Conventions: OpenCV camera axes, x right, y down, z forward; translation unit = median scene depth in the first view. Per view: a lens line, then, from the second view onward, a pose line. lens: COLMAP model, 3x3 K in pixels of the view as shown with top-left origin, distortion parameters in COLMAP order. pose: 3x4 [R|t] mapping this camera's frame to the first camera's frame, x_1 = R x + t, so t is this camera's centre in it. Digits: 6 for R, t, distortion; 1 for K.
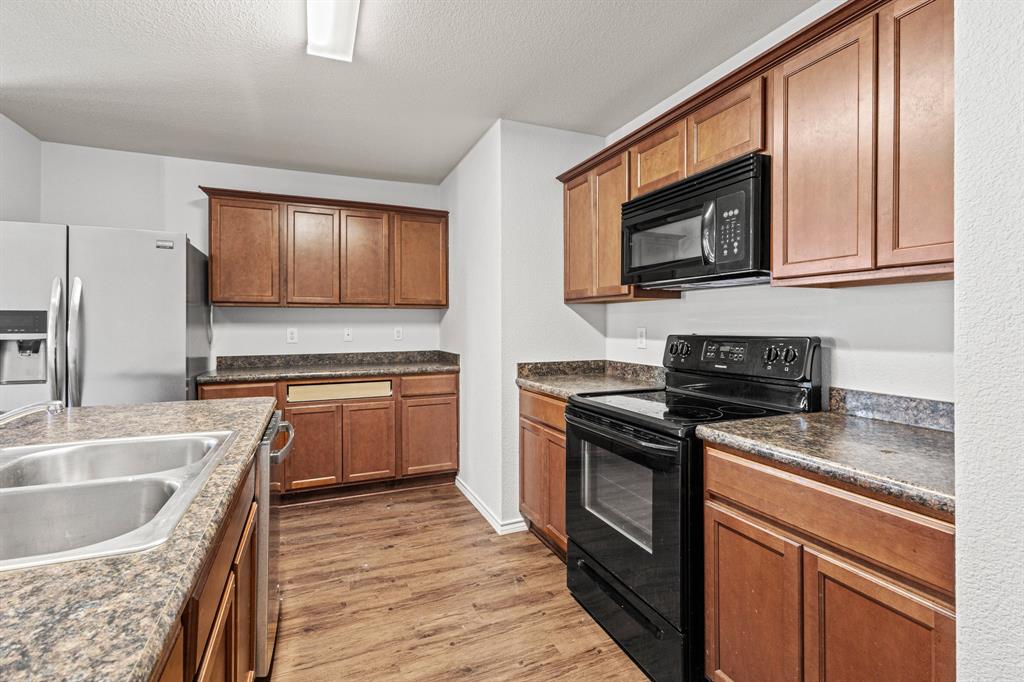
lens RADIAL K [[475.5, 0, 515.1], [0, 475.5, 321.1], [0, 0, 1]] dist [0.007985, -0.000695]
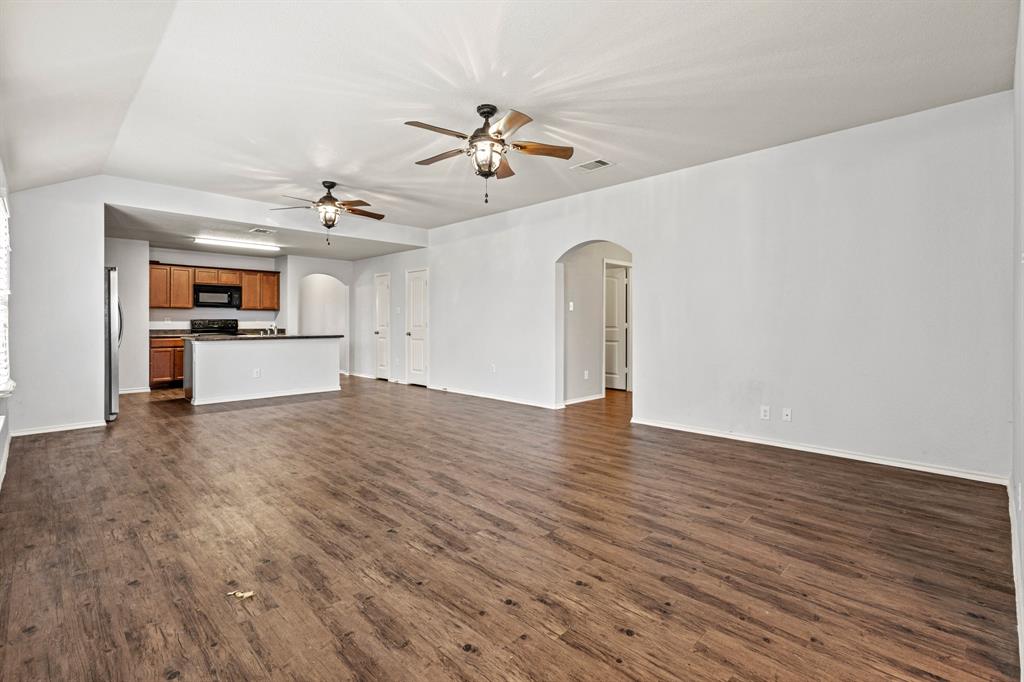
lens RADIAL K [[472.6, 0, 512.2], [0, 472.6, 334.8], [0, 0, 1]] dist [0.009489, -0.000409]
pose [[-0.371470, -0.024182, 0.928130, -3.683492], [-0.005520, 0.999701, 0.023838, 0.043261], [-0.928429, 0.003732, -0.371492, 0.073719]]
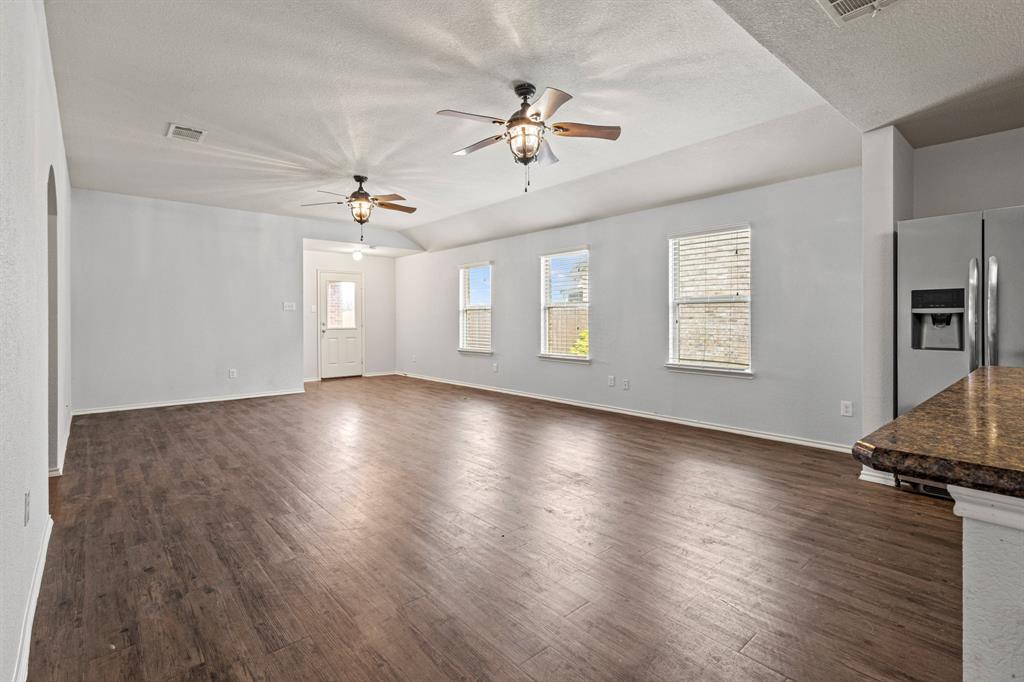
lens RADIAL K [[475.5, 0, 513.2], [0, 475.5, 320.2], [0, 0, 1]] dist [0.002019, -0.000020]
pose [[0.304626, 0.002546, -0.952469, -0.204270], [0.009181, 0.999942, 0.005609, 0.037204], [0.952428, -0.010454, 0.304585, -0.375278]]
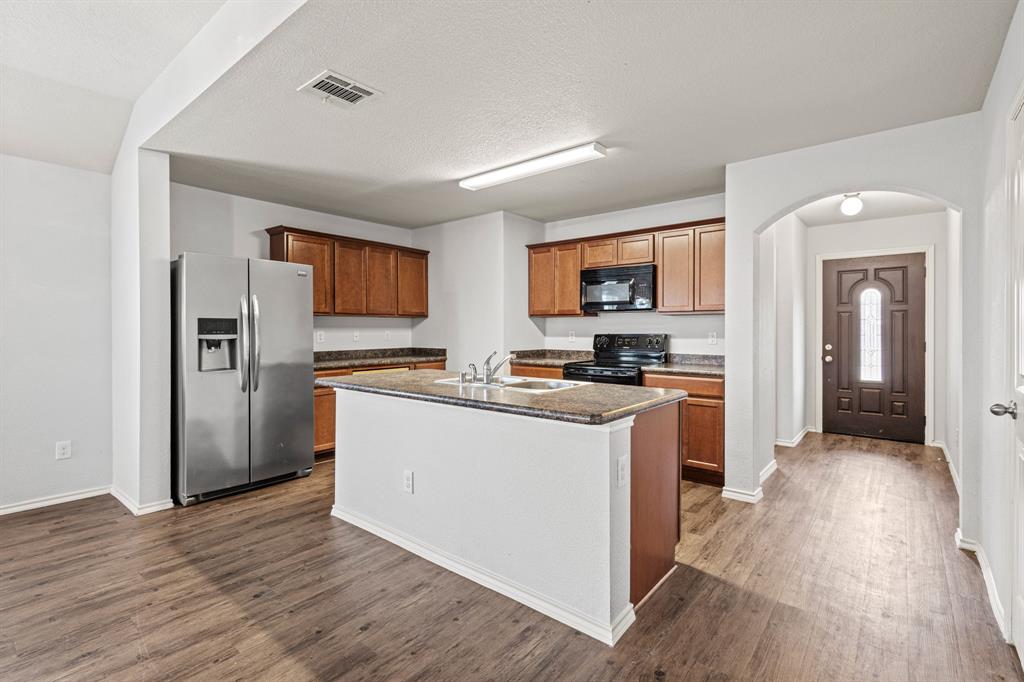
lens RADIAL K [[472.5, 0, 512.7], [0, 472.5, 327.6], [0, 0, 1]] dist [0.008264, -0.000016]
pose [[0.889501, 0.003096, 0.456923, -0.862112], [-0.004644, 0.999987, 0.002266, -0.002403], [-0.456910, -0.004138, 0.889503, -0.604965]]
